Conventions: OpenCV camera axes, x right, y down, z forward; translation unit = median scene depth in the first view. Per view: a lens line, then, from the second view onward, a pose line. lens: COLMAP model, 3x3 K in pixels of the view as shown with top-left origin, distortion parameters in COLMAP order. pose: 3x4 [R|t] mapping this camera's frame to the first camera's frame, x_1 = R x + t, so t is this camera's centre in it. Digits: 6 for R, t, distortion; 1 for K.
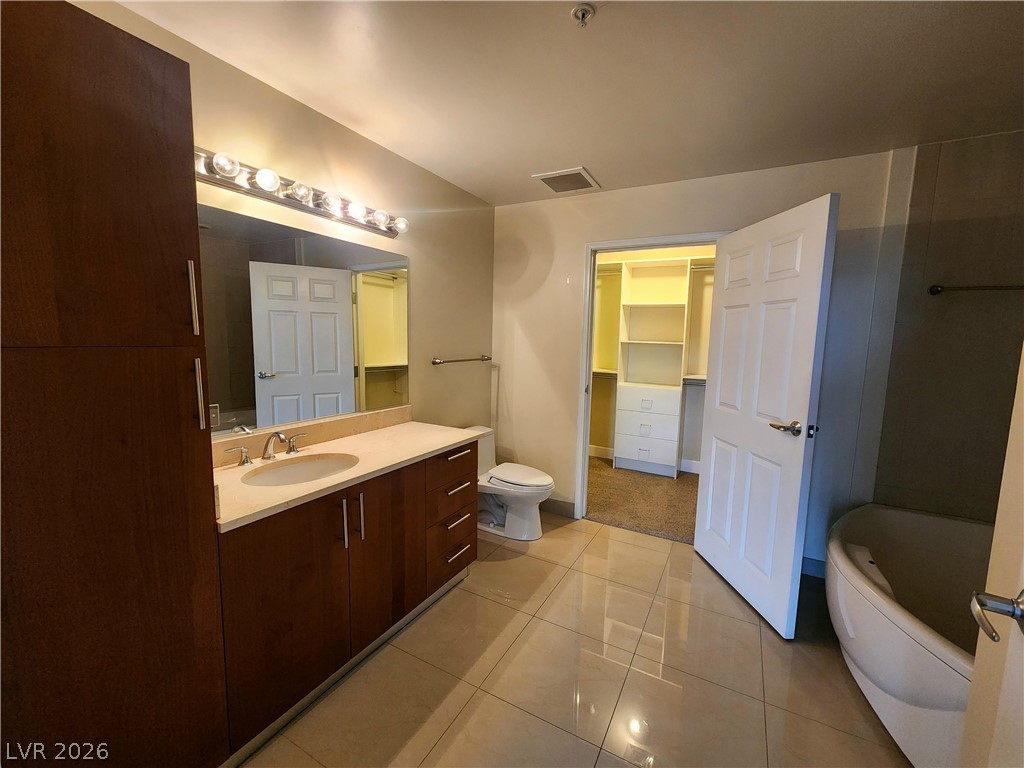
lens RADIAL K [[419.6, 0, 515.6], [0, 419.6, 382.9], [0, 0, 1]] dist [0.000433, 0.000043]
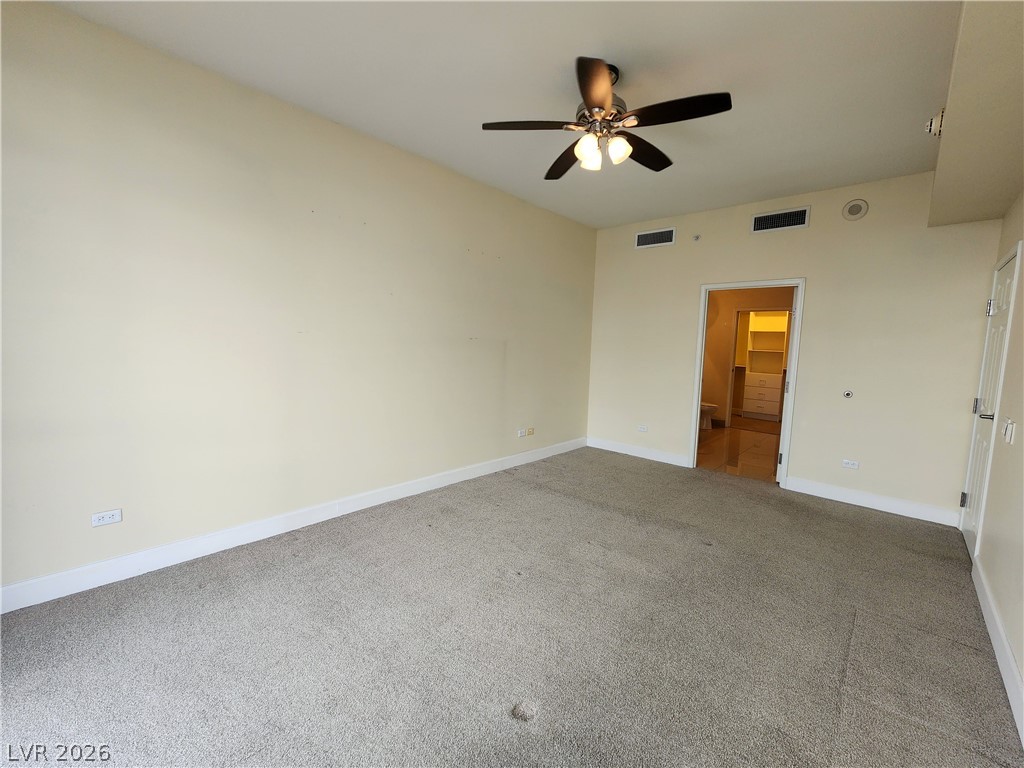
lens RADIAL K [[419.6, 0, 515.6], [0, 419.6, 382.9], [0, 0, 1]] dist [0.000433, 0.000043]
pose [[0.968297, 0.022566, -0.248780, -0.306785], [-0.026769, 0.999550, -0.013523, 0.107705], [0.248363, 0.019754, 0.968466, -1.152857]]
